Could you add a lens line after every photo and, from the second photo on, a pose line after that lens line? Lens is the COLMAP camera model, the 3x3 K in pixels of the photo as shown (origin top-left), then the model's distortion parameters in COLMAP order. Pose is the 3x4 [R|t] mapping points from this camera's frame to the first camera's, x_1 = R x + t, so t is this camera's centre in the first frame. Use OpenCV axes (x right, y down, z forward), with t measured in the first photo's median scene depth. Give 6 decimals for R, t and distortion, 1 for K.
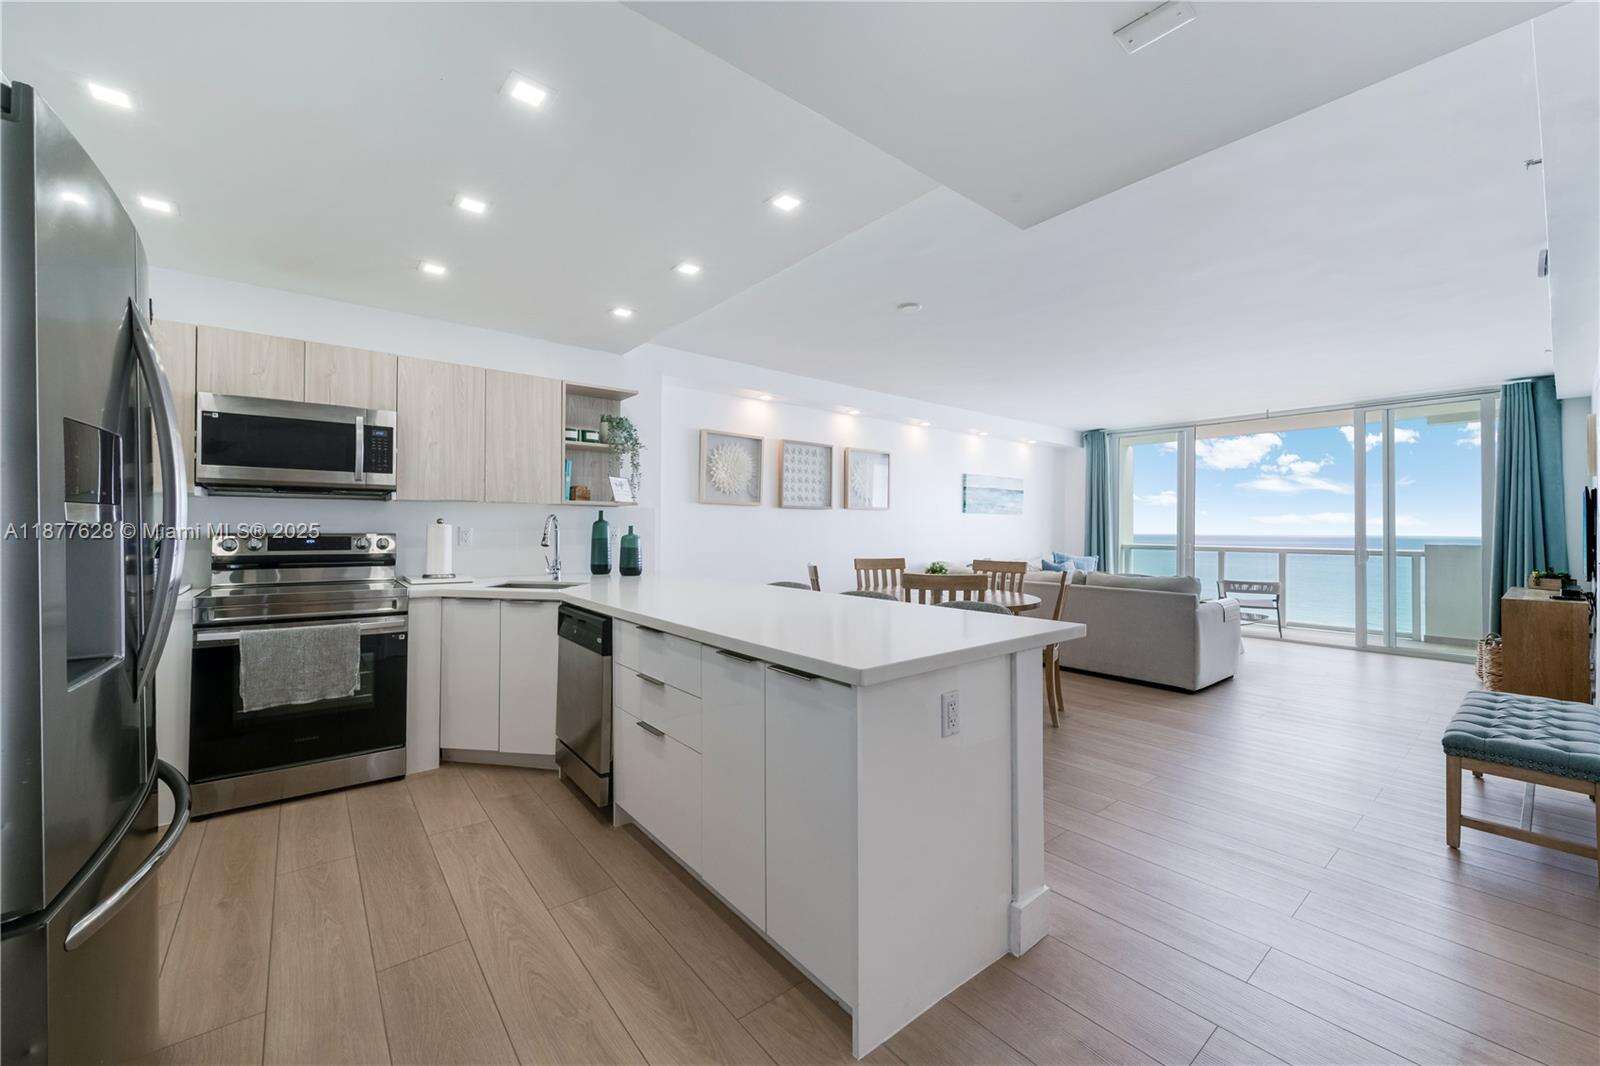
lens RADIAL K [[623.9, 0, 796.4], [0, 623.9, 522.8], [0, 0, 1]] dist [-0.000820, 0.000030]
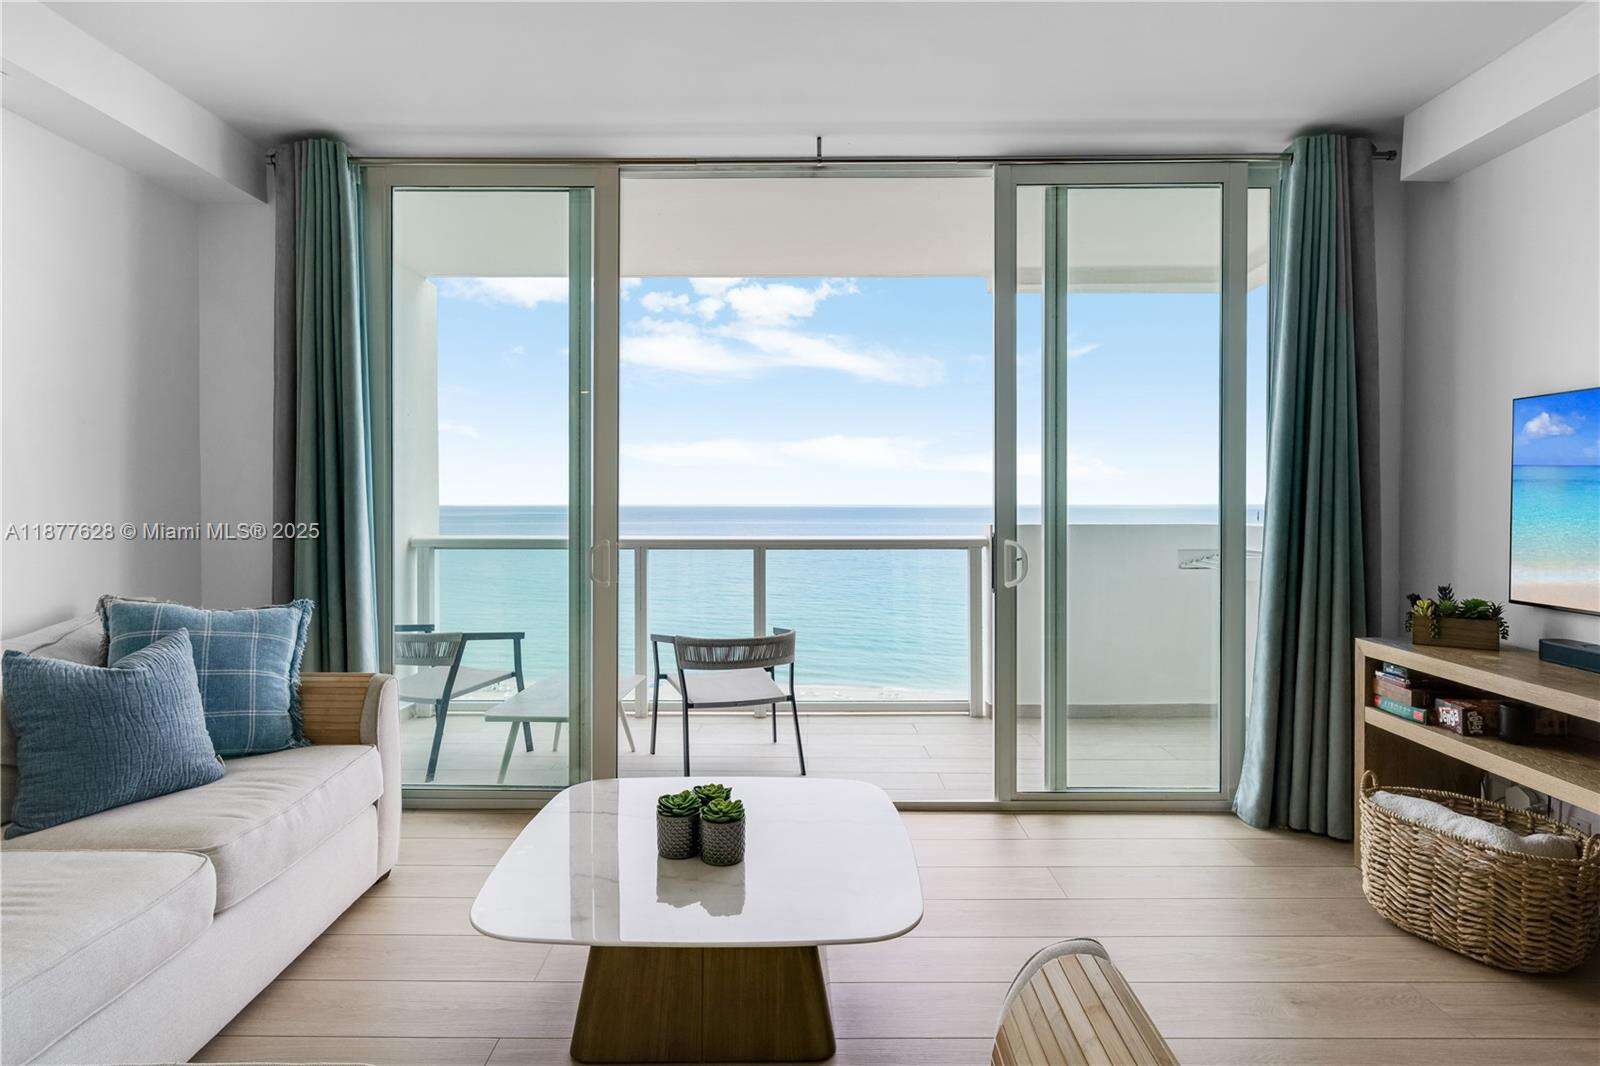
lens RADIAL K [[882.3, 0, 791.2], [0, 882.3, 505.9], [0, 0, 1]] dist [0.003695, 0.001330]
pose [[0.635221, -0.011342, 0.772247, 0.502931], [-0.004135, 0.999828, 0.018086, 0.010519], [-0.772319, -0.014682, 0.635065, 0.944561]]
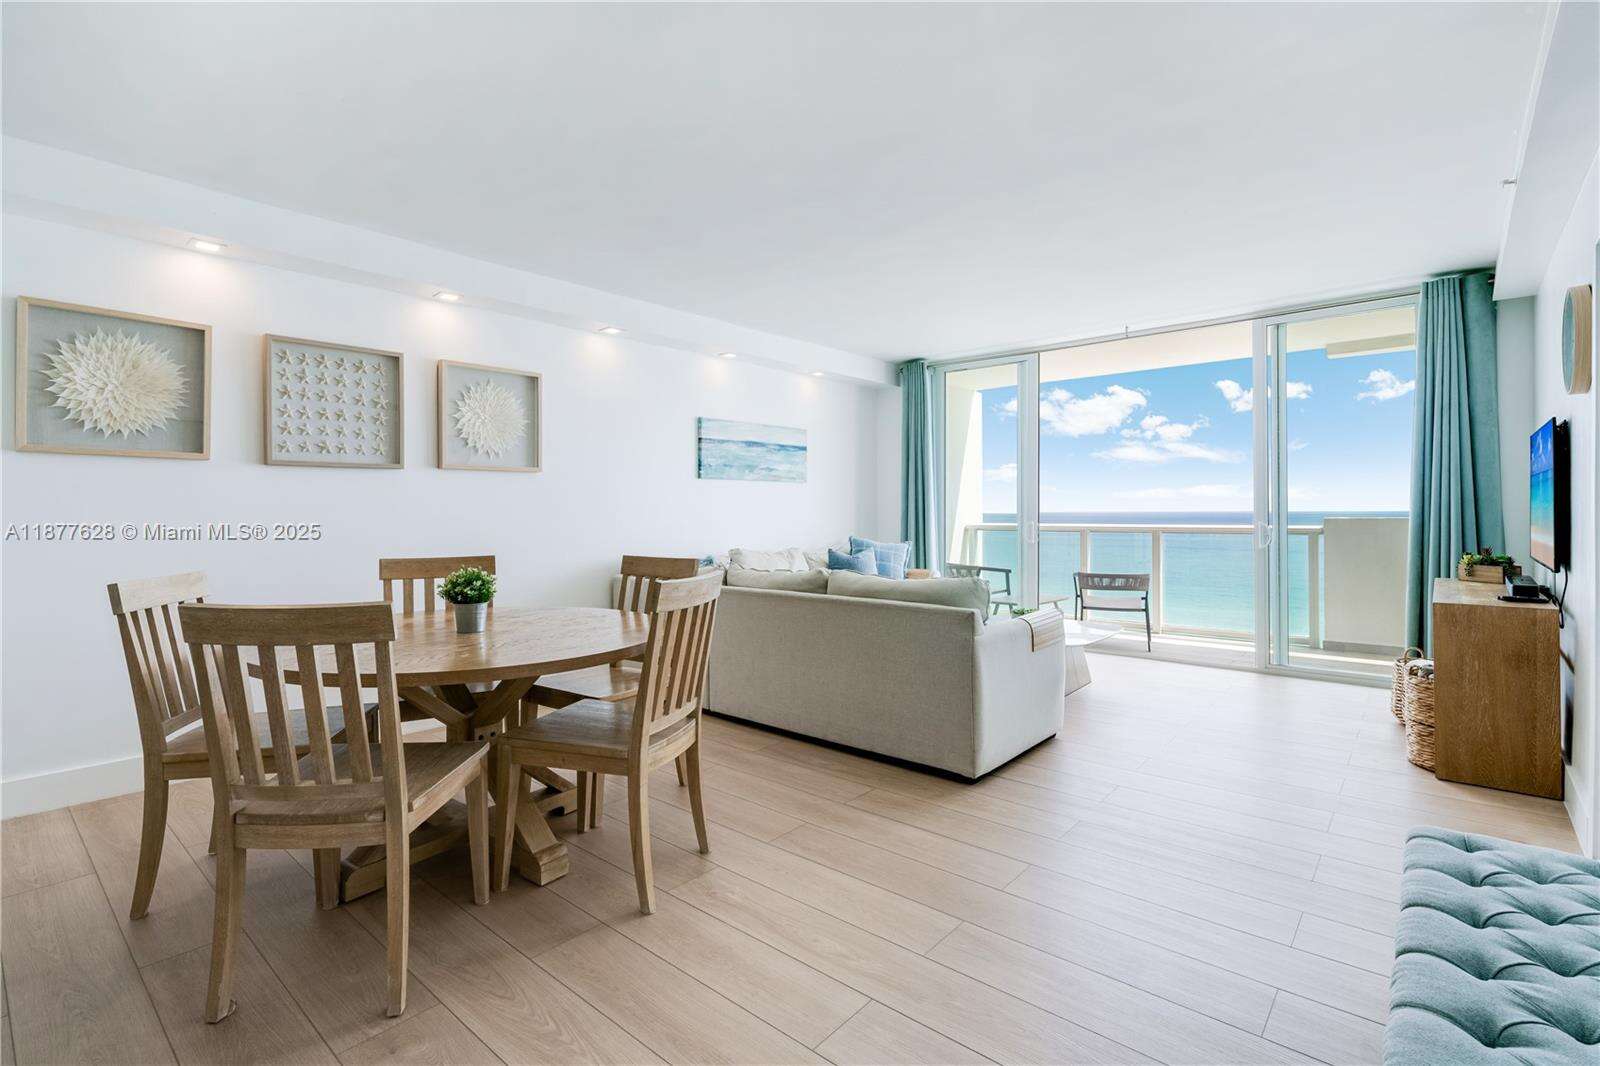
lens RADIAL K [[744.6, 0, 791.6], [0, 744.6, 511.5], [0, 0, 1]] dist [0.001463, 0.000549]
pose [[0.985606, -0.012260, 0.168614, 0.329694], [0.010370, 0.999873, 0.012088, 0.013742], [-0.168741, -0.010166, 0.985608, 0.327733]]
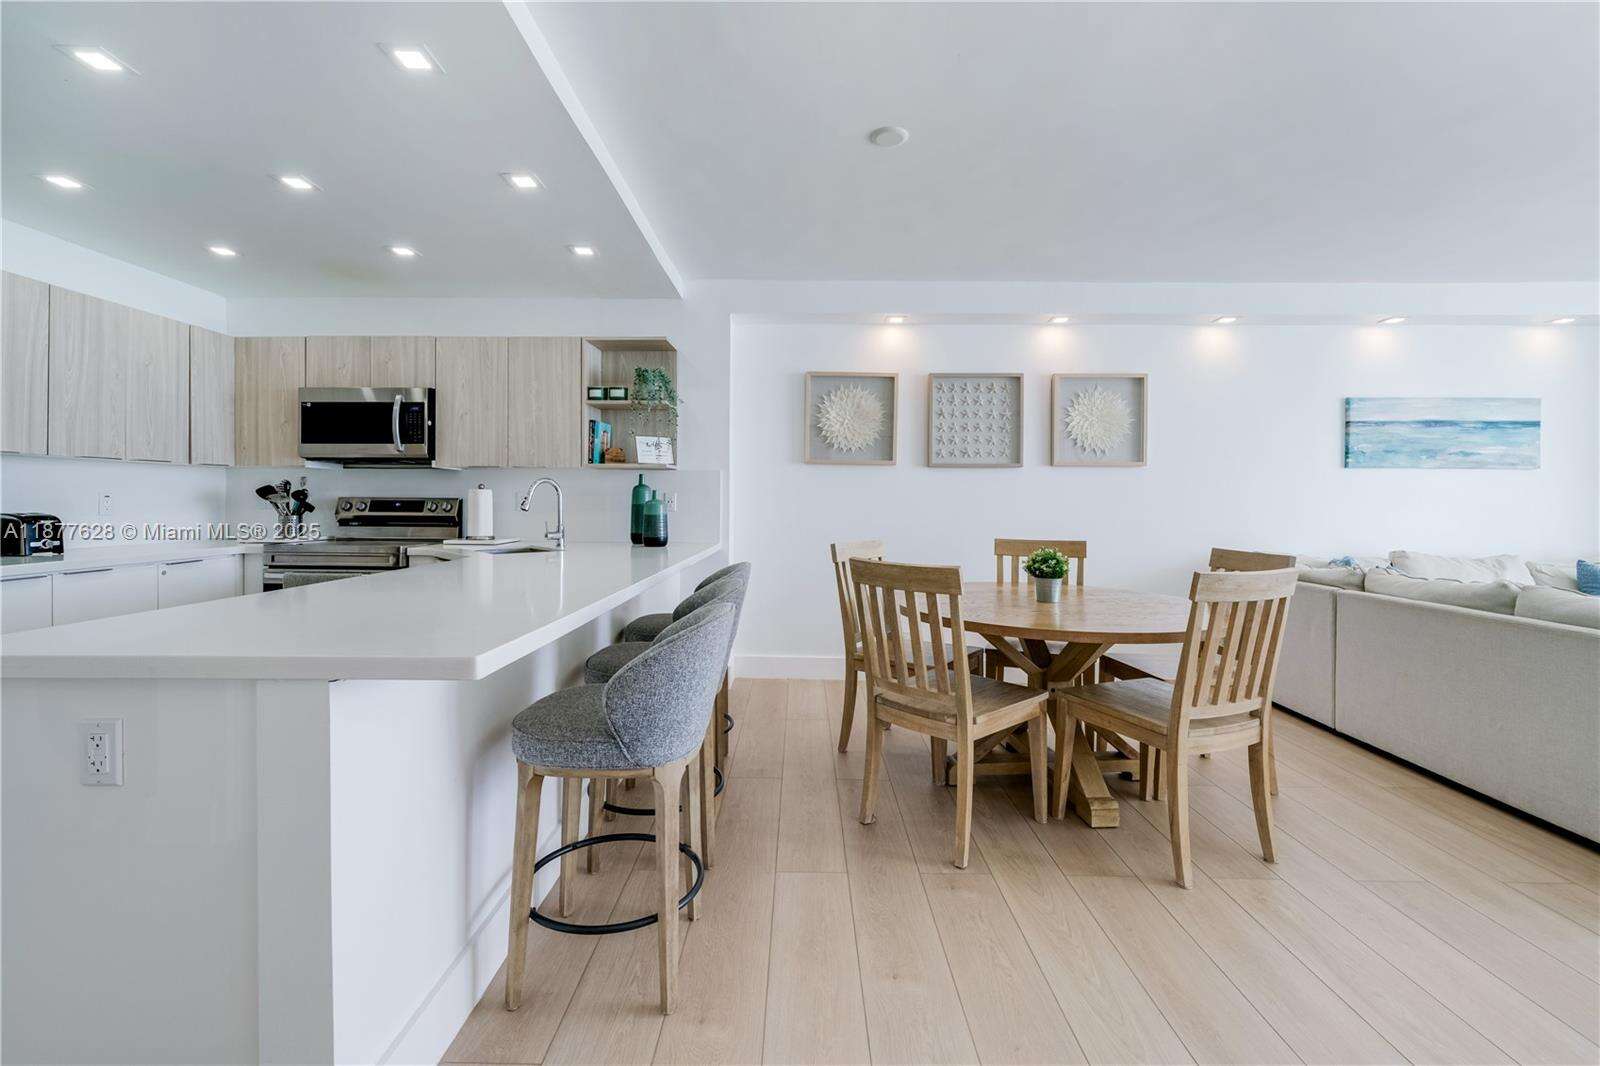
lens RADIAL K [[693.2, 0, 792.2], [0, 693.2, 502.3], [0, 0, 1]] dist [-0.000941, 0.000327]
pose [[0.767784, 0.000095, -0.640709, 0.403872], [0.003989, 0.999980, 0.004929, 0.013921], [0.640697, -0.006340, 0.767768, 0.290908]]
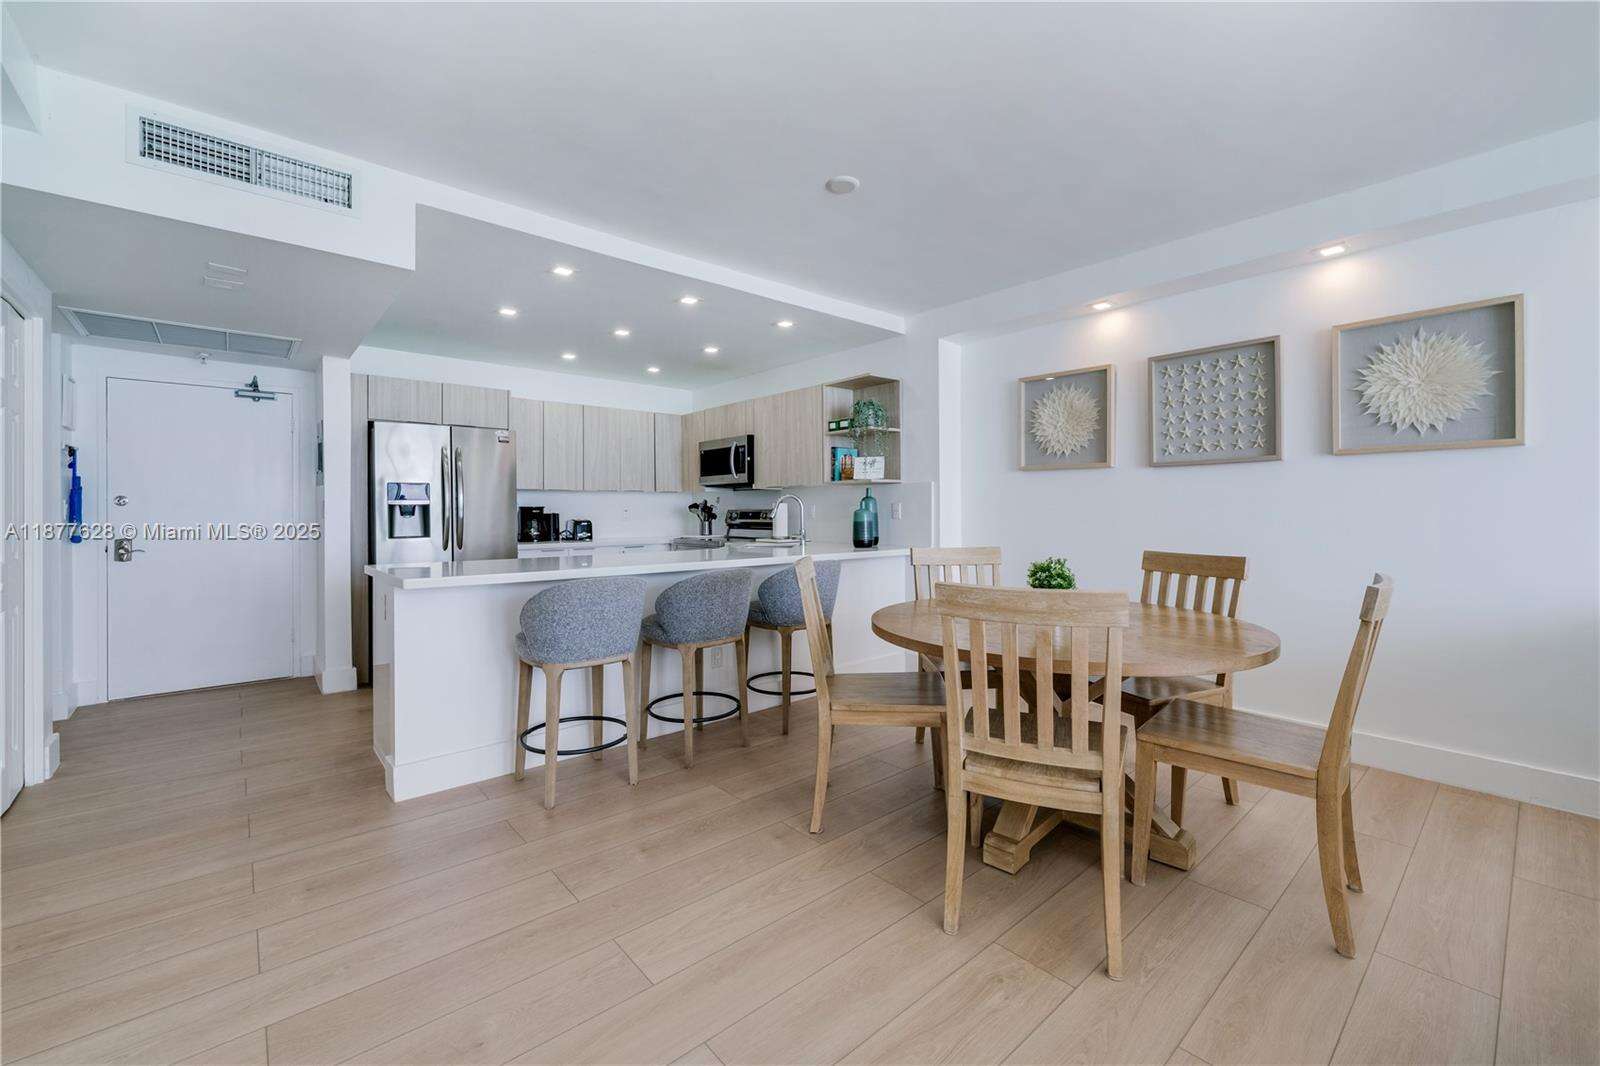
lens RADIAL K [[654.8, 0, 798.4], [0, 654.8, 512.4], [0, 0, 1]] dist [-0.001231, -0.000005]
pose [[0.032264, -0.004480, -0.999469, 0.672534], [0.013563, 0.999900, -0.004044, 0.021274], [0.999387, -0.013426, 0.032321, 0.671066]]
